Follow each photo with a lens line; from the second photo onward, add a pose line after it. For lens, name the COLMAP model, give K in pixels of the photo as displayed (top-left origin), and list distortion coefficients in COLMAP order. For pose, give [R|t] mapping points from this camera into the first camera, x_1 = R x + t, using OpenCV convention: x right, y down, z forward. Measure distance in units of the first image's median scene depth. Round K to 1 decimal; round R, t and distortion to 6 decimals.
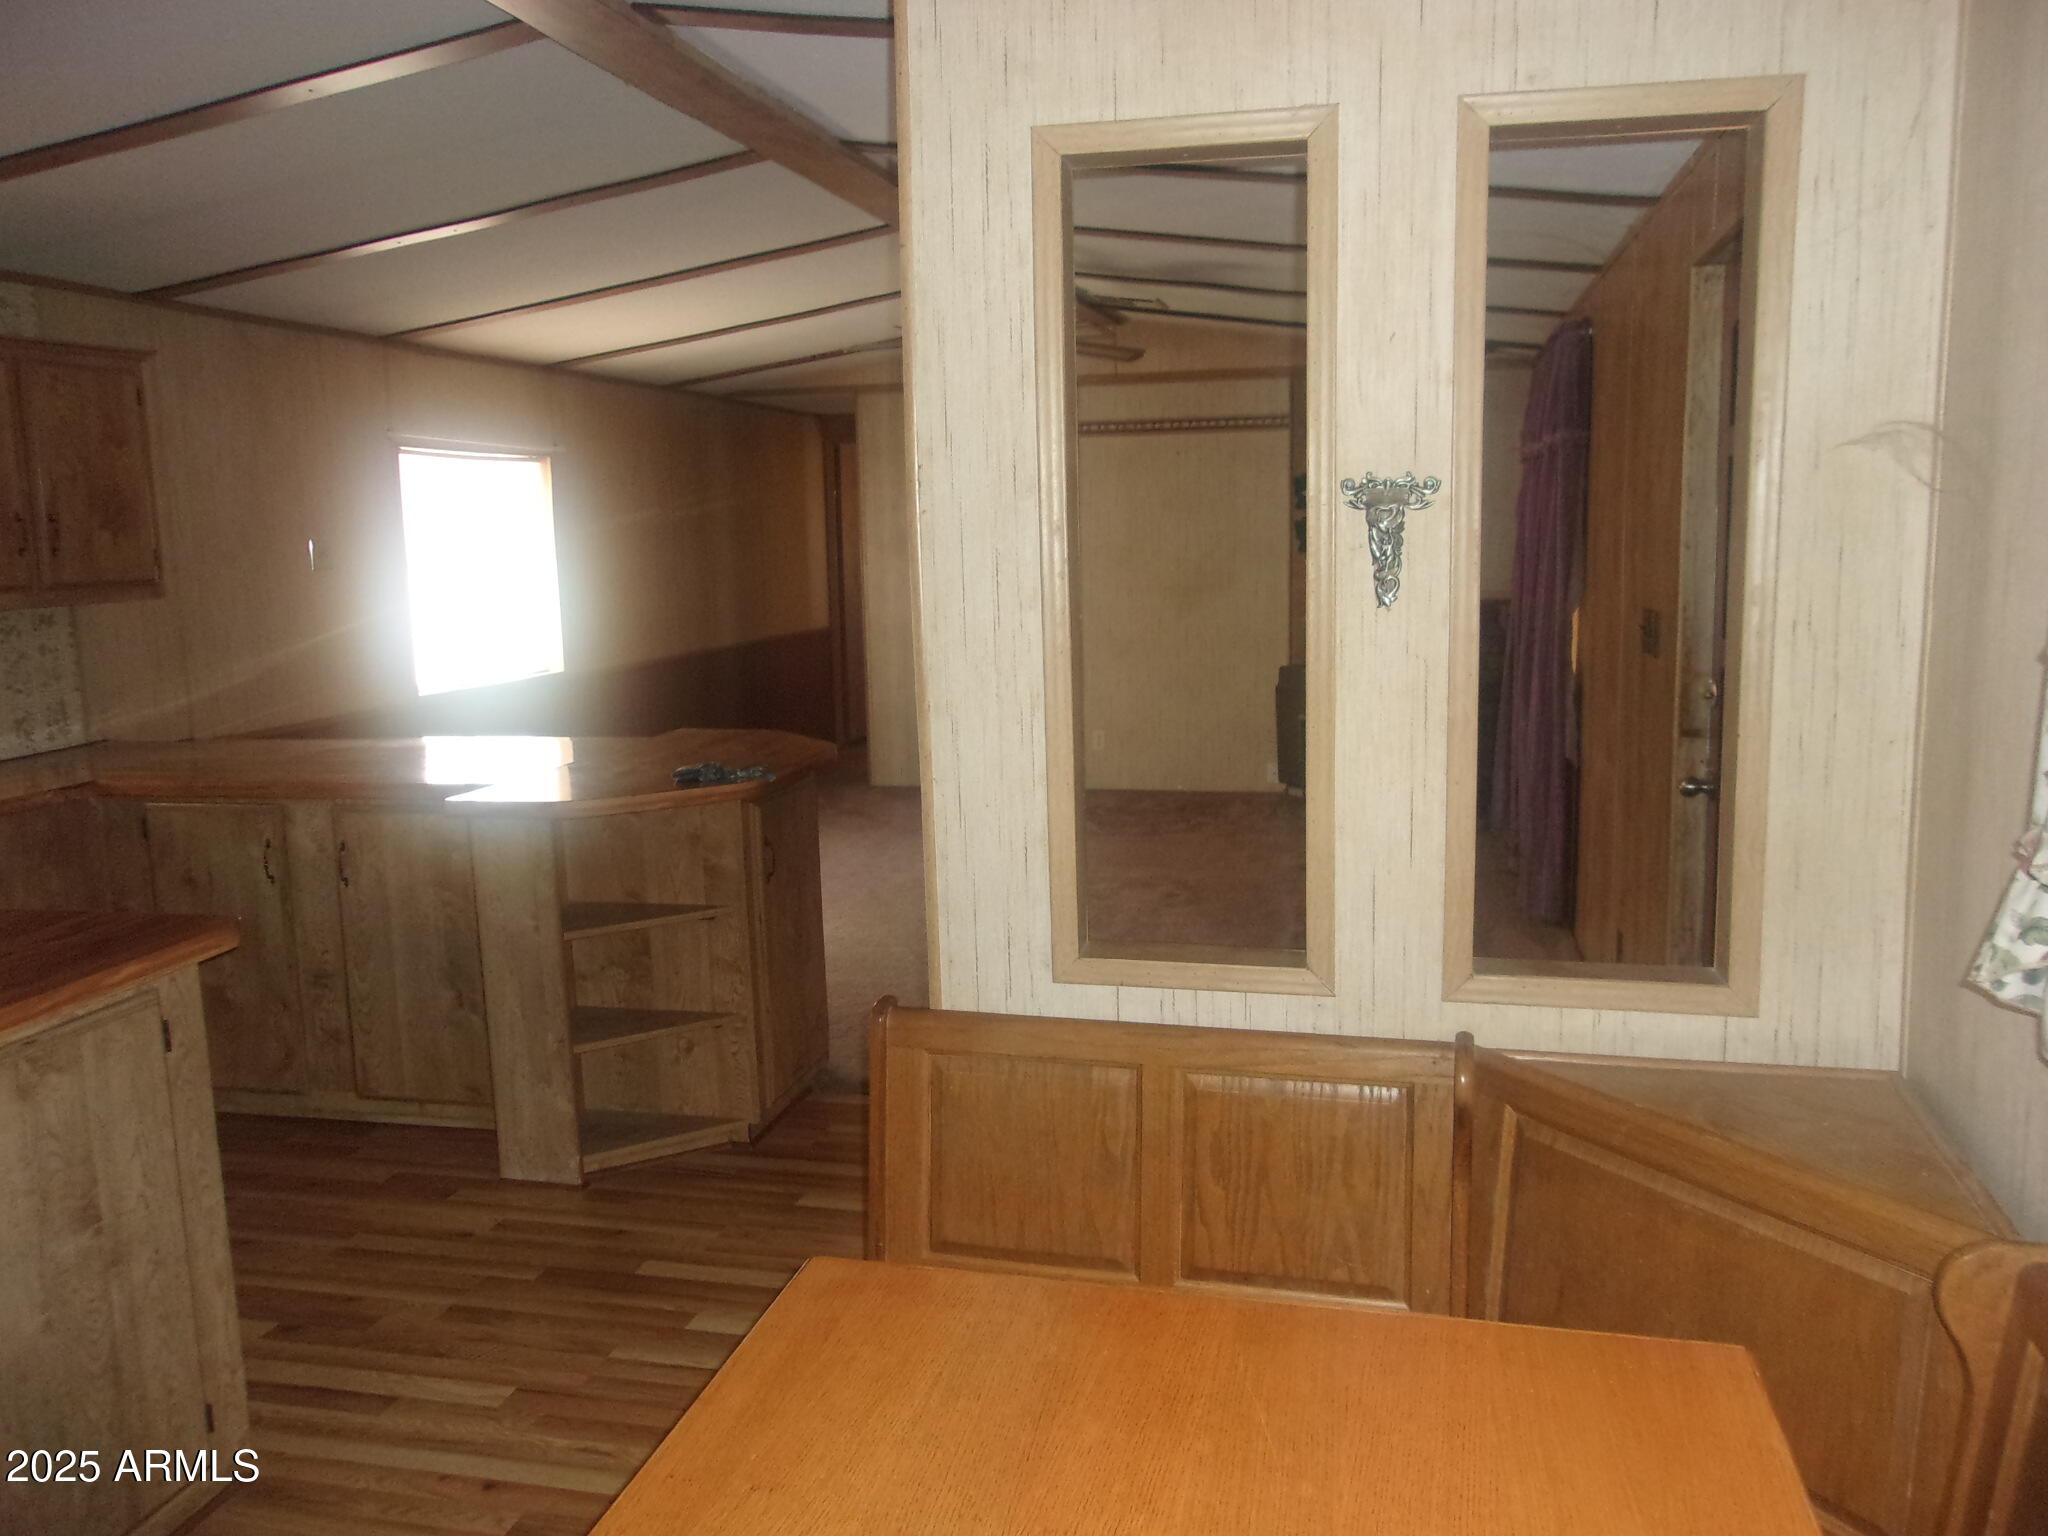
lens RADIAL K [[1611.4, 0, 1009.6], [0, 1611.4, 763.4], [0, 0, 1]] dist [-0.028280, 0.054675]
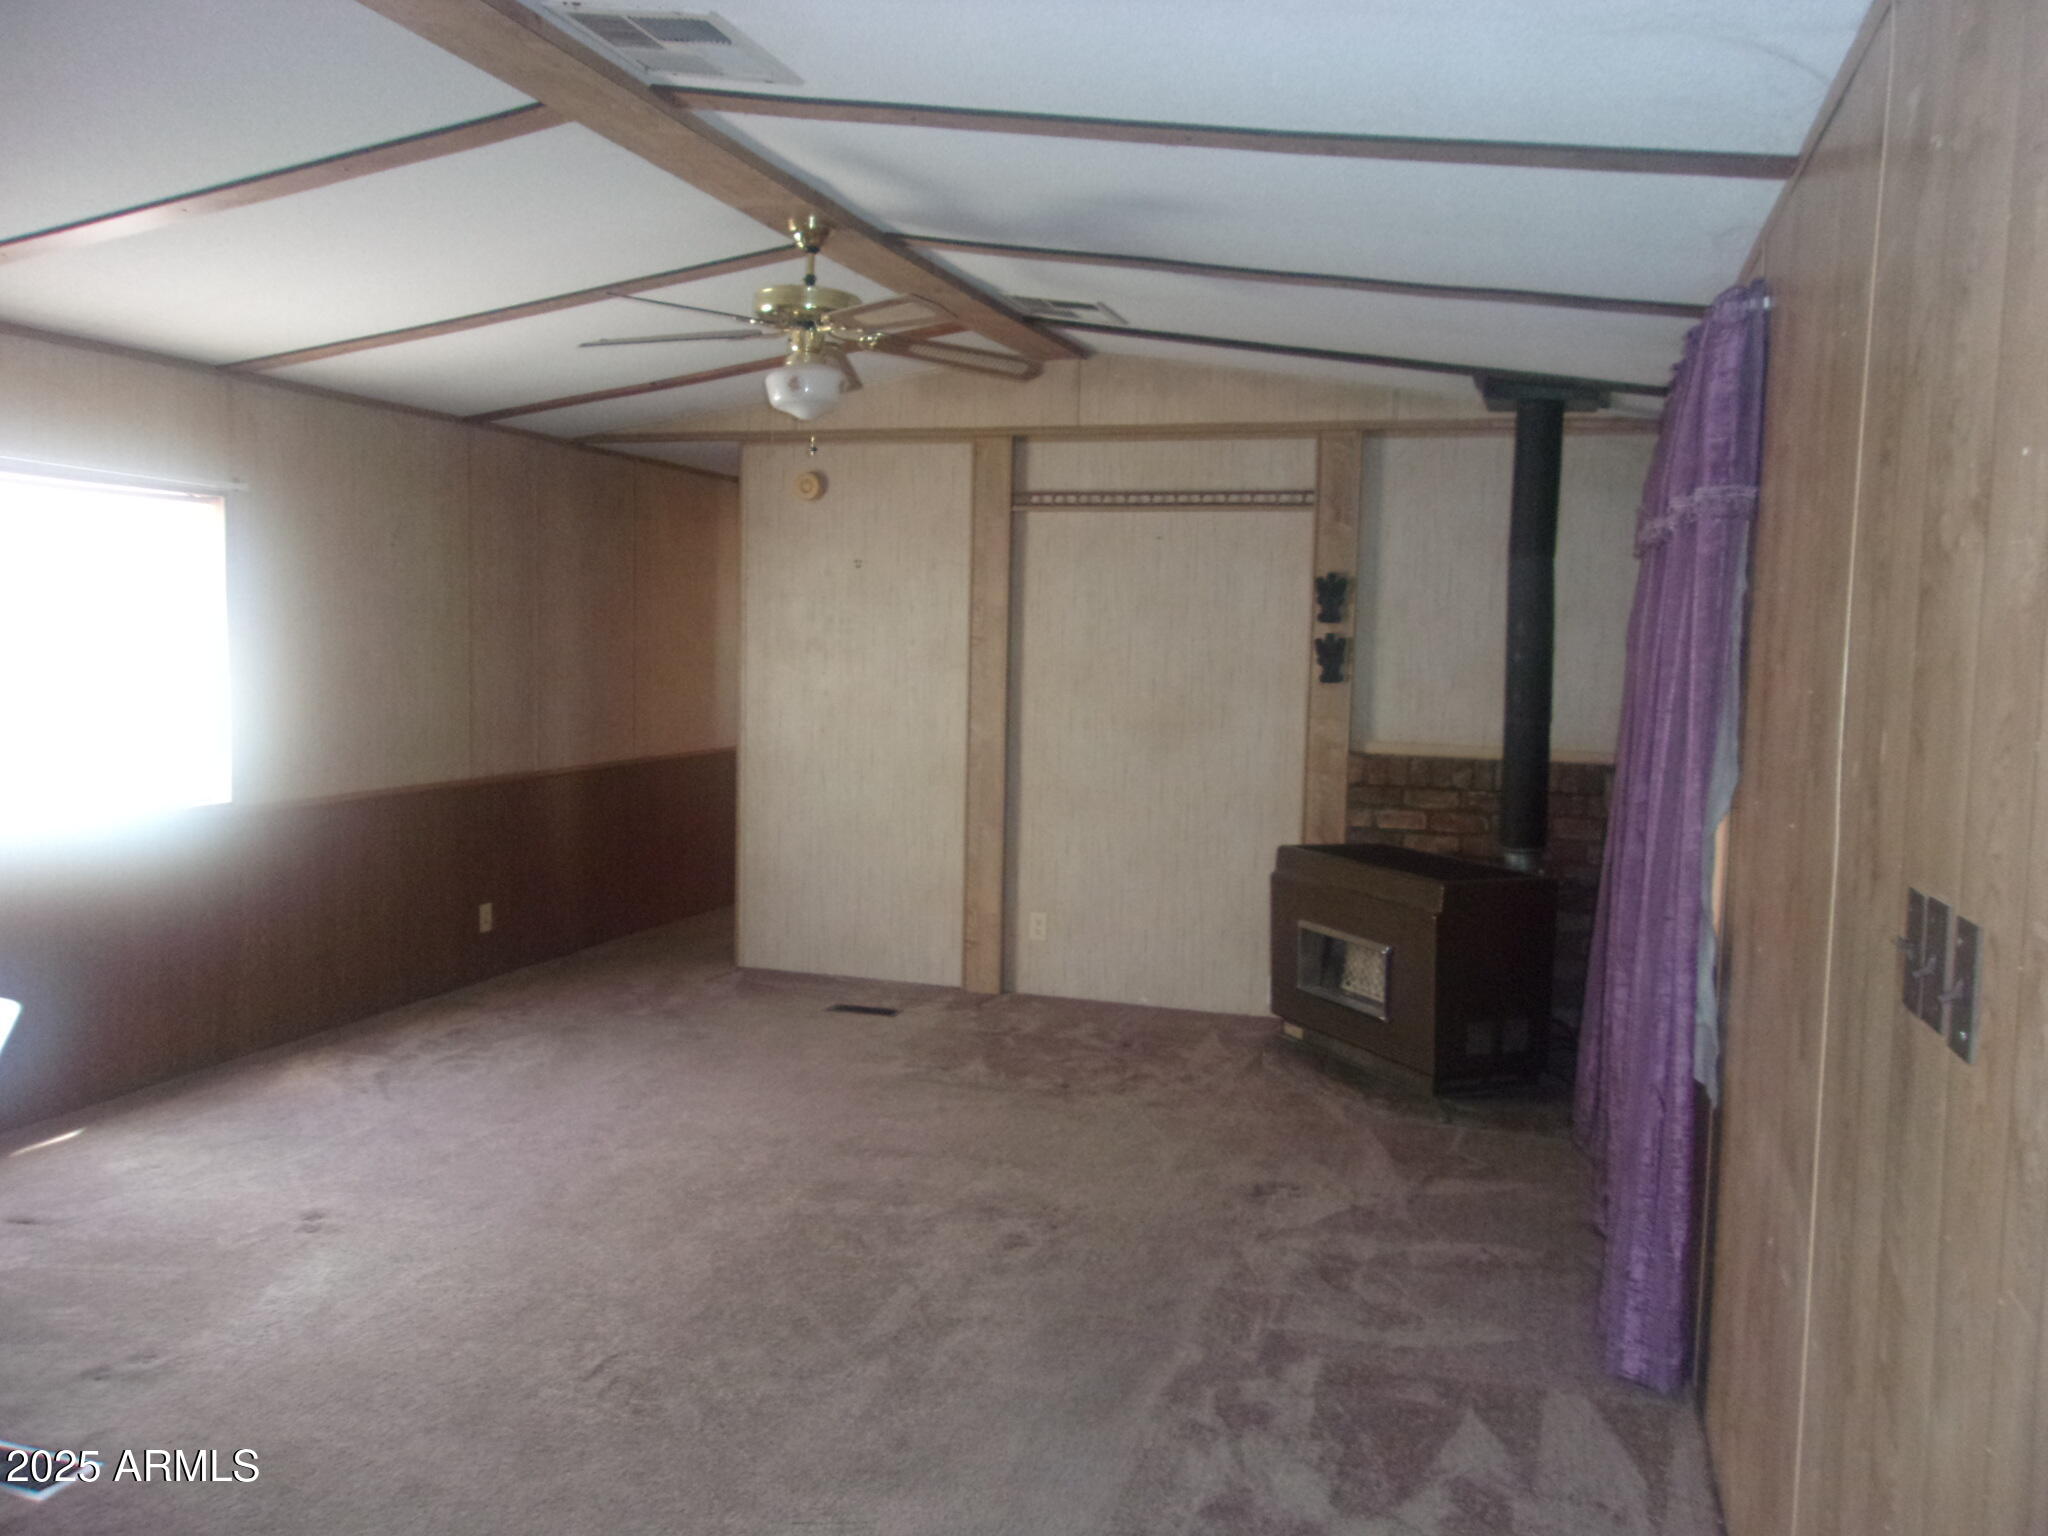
lens RADIAL K [[1599.8, 0, 1022.9], [0, 1599.8, 753.9], [0, 0, 1]] dist [0.012224, 0.003729]
pose [[0.995903, 0.051515, -0.074313, 0.118086], [-0.056700, 0.995974, -0.069430, -0.049801], [0.070437, 0.073359, 0.994815, 0.334573]]
